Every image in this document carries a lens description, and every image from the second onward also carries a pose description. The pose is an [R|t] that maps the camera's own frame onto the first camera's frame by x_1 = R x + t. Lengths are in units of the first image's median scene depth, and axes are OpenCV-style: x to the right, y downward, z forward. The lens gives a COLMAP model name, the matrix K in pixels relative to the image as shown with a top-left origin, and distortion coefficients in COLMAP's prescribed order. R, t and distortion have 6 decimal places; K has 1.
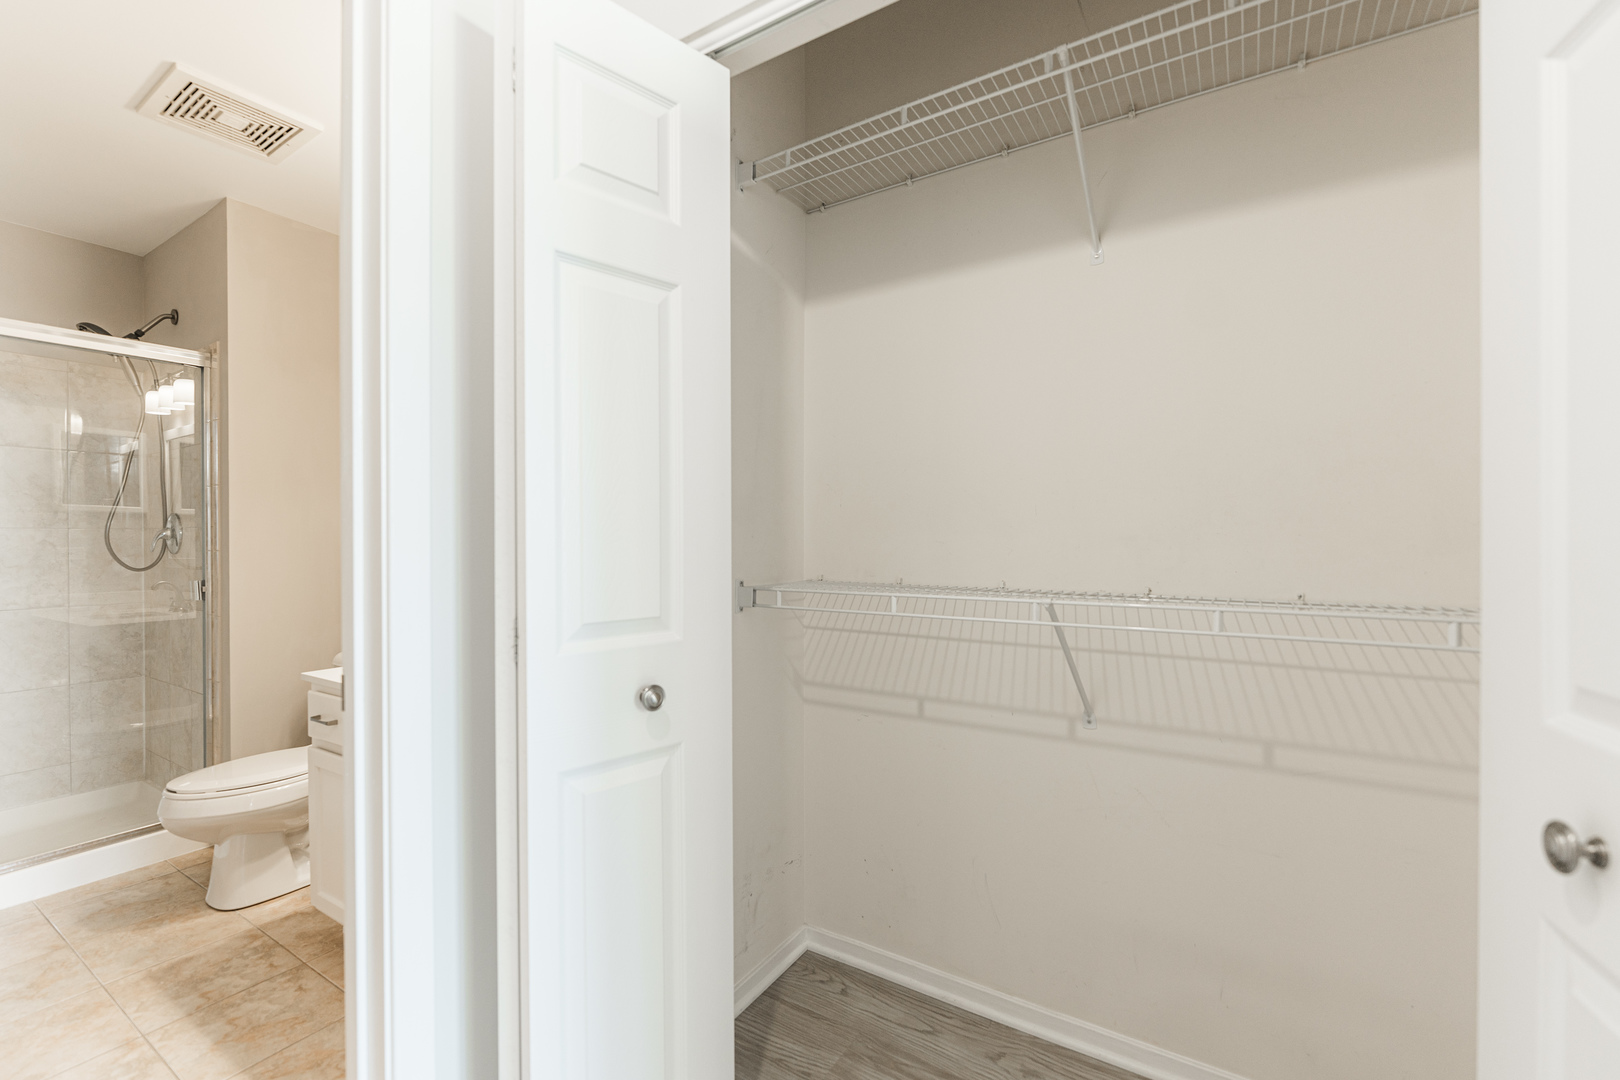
lens RADIAL K [[700.4, 0, 808.0], [0, 700.4, 521.0], [0, 0, 1]] dist [-0.007931, 0.000267]
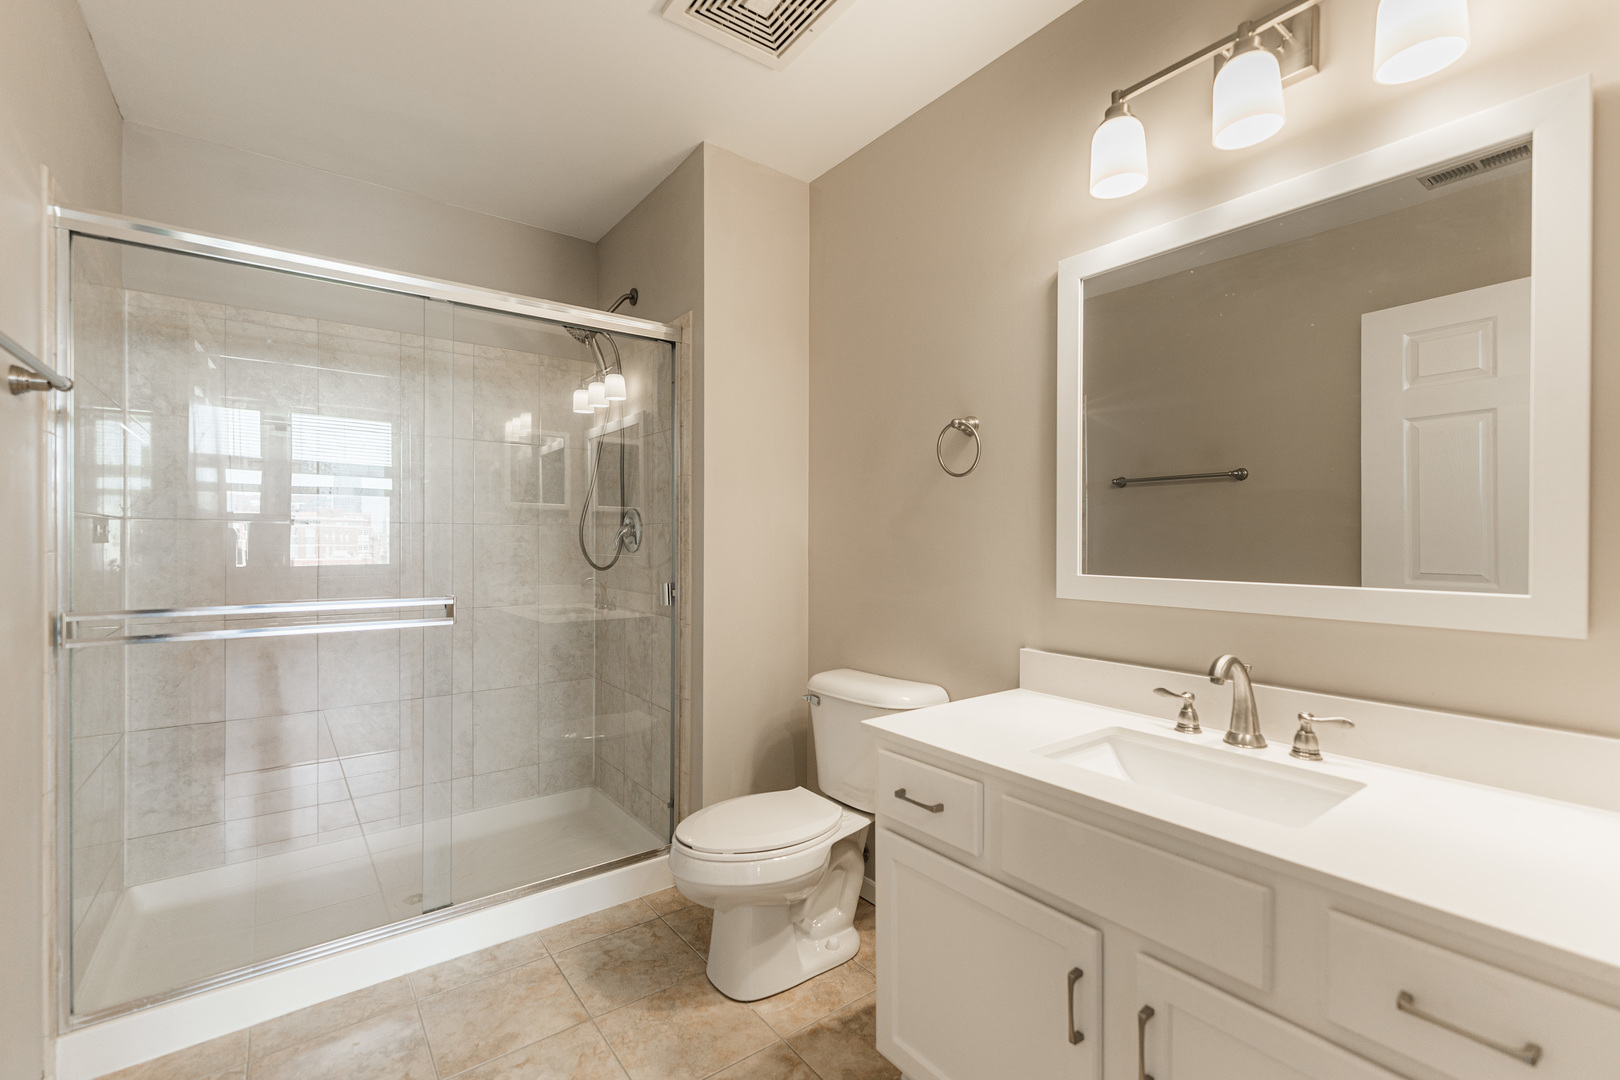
lens RADIAL K [[698.7, 0, 775.8], [0, 698.7, 512.2], [0, 0, 1]] dist [0.000410, 0.000069]
pose [[0.928046, -0.007255, -0.372395, -0.404379], [0.002982, 0.999923, -0.012049, 0.006066], [0.372454, 0.010072, 0.927996, 0.216748]]
